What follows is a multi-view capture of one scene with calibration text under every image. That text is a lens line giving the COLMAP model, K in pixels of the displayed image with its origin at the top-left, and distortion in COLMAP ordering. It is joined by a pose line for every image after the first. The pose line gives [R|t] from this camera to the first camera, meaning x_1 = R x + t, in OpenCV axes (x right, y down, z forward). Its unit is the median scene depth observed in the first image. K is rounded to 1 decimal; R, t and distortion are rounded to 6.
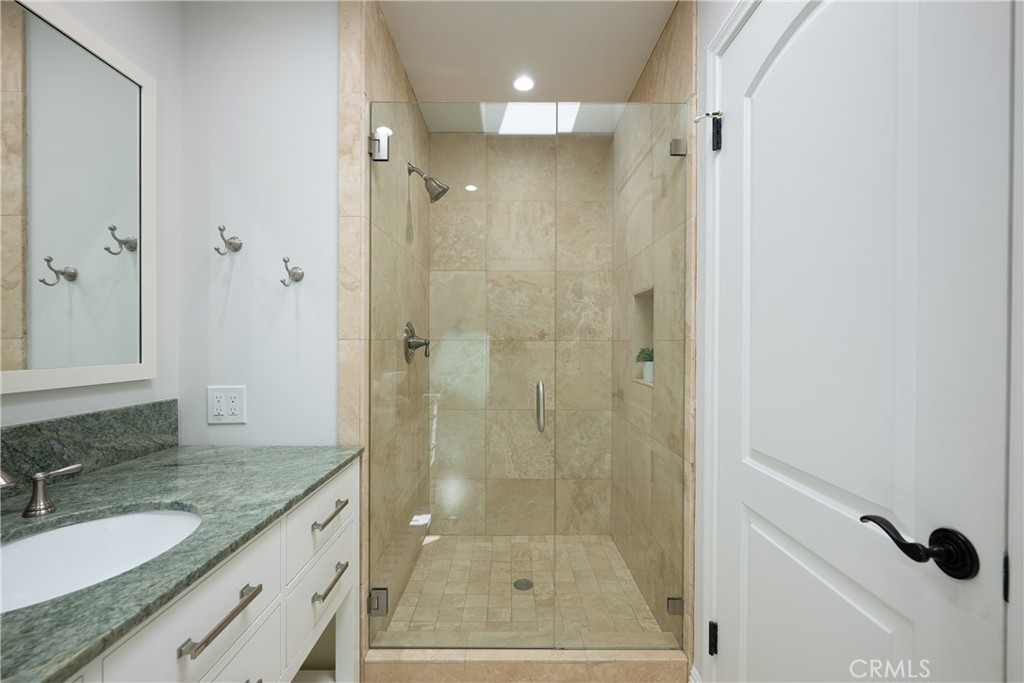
lens RADIAL K [[441.8, 0, 512.0], [0, 441.8, 341.5], [0, 0, 1]] dist [0.000484, 0.000160]
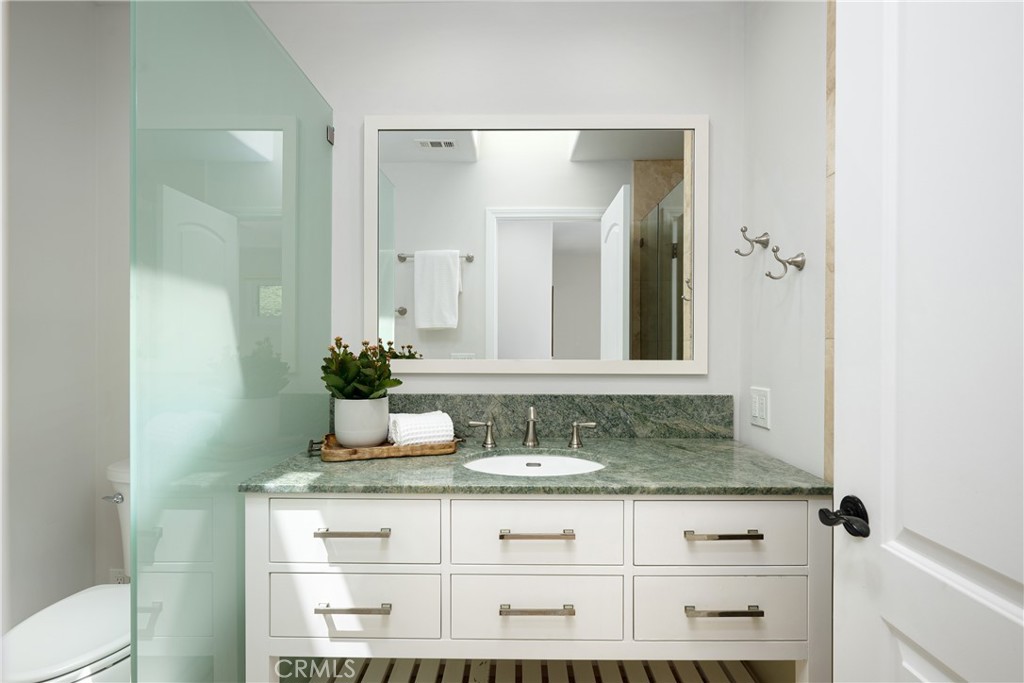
lens RADIAL K [[524.4, 0, 512.0], [0, 524.4, 341.5], [0, 0, 1]] dist [-0.000712, -0.000064]
pose [[-0.010567, -0.002922, -0.999940, 0.641740], [-0.002110, 0.999994, -0.002900, 0.003758], [0.999942, 0.002079, -0.010574, 0.576711]]
